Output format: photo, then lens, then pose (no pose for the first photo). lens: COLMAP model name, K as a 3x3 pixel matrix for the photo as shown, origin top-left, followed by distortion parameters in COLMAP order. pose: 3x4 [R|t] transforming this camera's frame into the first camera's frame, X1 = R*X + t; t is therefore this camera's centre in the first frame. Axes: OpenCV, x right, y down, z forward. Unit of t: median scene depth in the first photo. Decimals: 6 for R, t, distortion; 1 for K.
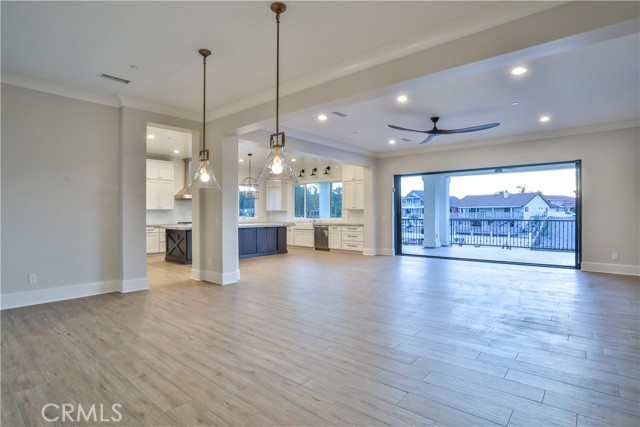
lens RADIAL K [[328.0, 0, 316.0], [0, 328.0, 213.1], [0, 0, 1]] dist [-0.078704, 0.034196]
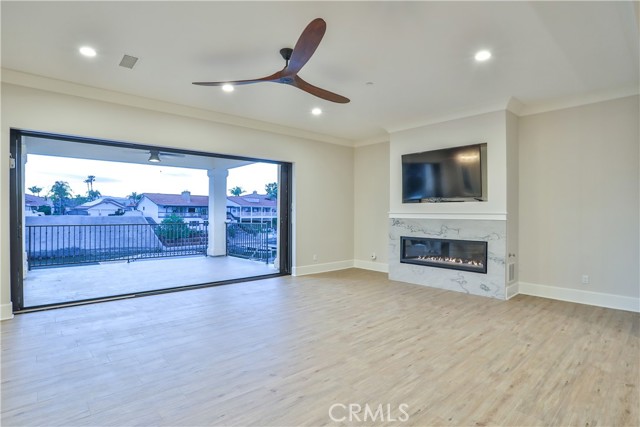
lens RADIAL K [[330.9, 0, 315.6], [0, 330.9, 213.9], [0, 0, 1]] dist [-0.080305, 0.035996]
pose [[0.130130, 0.000759, 0.991497, -0.113369], [-0.006458, 0.999979, 0.000083, -0.007294], [-0.991476, -0.006414, 0.130132, 0.543633]]
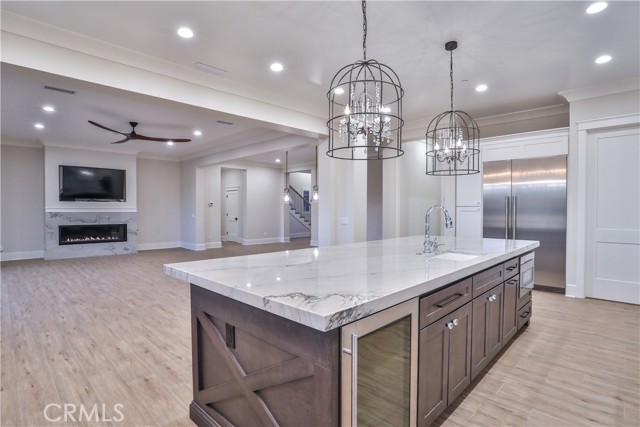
lens RADIAL K [[328.0, 0, 316.0], [0, 328.0, 213.1], [0, 0, 1]] dist [-0.078704, 0.034196]
pose [[-0.998071, 0.000164, 0.062084, -0.181029], [0.000655, 0.999969, 0.007895, -0.003654], [-0.062080, 0.007920, -0.998040, 1.244820]]
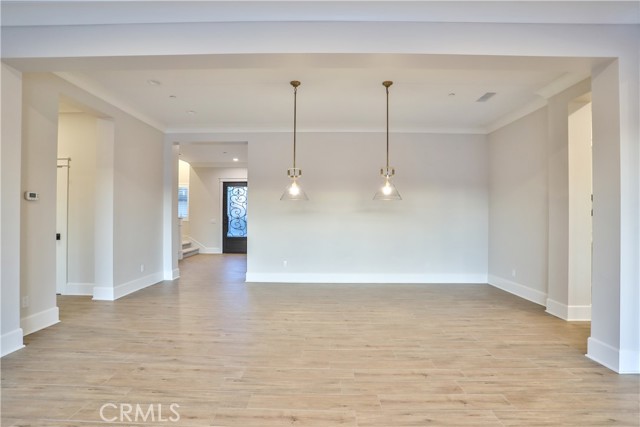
lens RADIAL K [[328.0, 0, 316.0], [0, 328.0, 213.1], [0, 0, 1]] dist [-0.078704, 0.034196]
pose [[-0.765135, -0.010378, -0.643787, 0.221699], [-0.003706, 0.999925, -0.011715, -0.004436], [0.643860, -0.006577, -0.765115, 0.632528]]
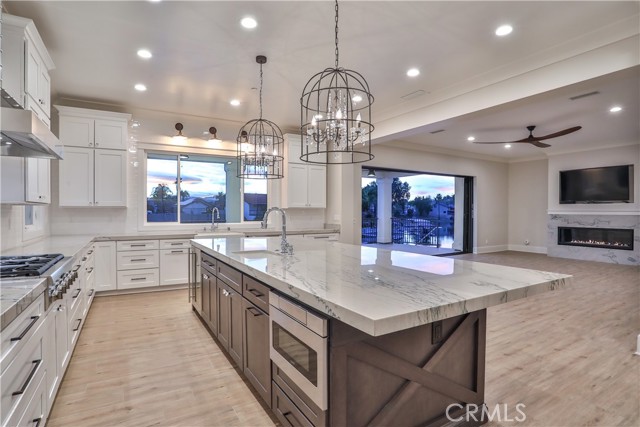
lens RADIAL K [[330.9, 0, 315.6], [0, 330.9, 213.9], [0, 0, 1]] dist [-0.080305, 0.035996]
pose [[0.314549, -0.005265, 0.949227, -0.538529], [-0.005440, 0.999958, 0.007349, -0.004010], [-0.949226, -0.007476, 0.314507, 0.832164]]
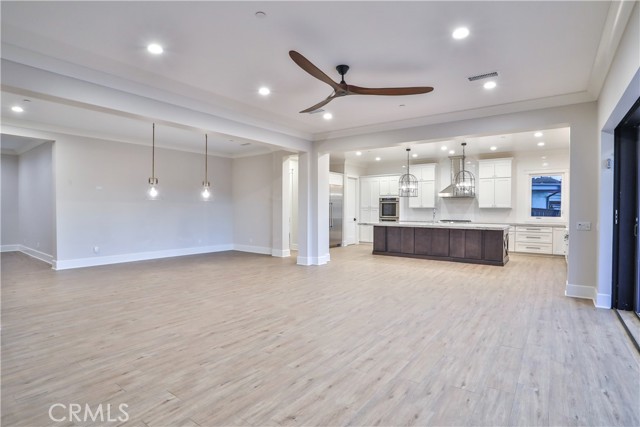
lens RADIAL K [[328.0, 0, 316.0], [0, 328.0, 213.1], [0, 0, 1]] dist [-0.078704, 0.034196]
pose [[0.071547, 0.013272, -0.997349, 0.624289], [-0.000666, 0.999912, 0.013259, -0.007591], [0.997437, -0.000284, 0.071549, 0.559224]]
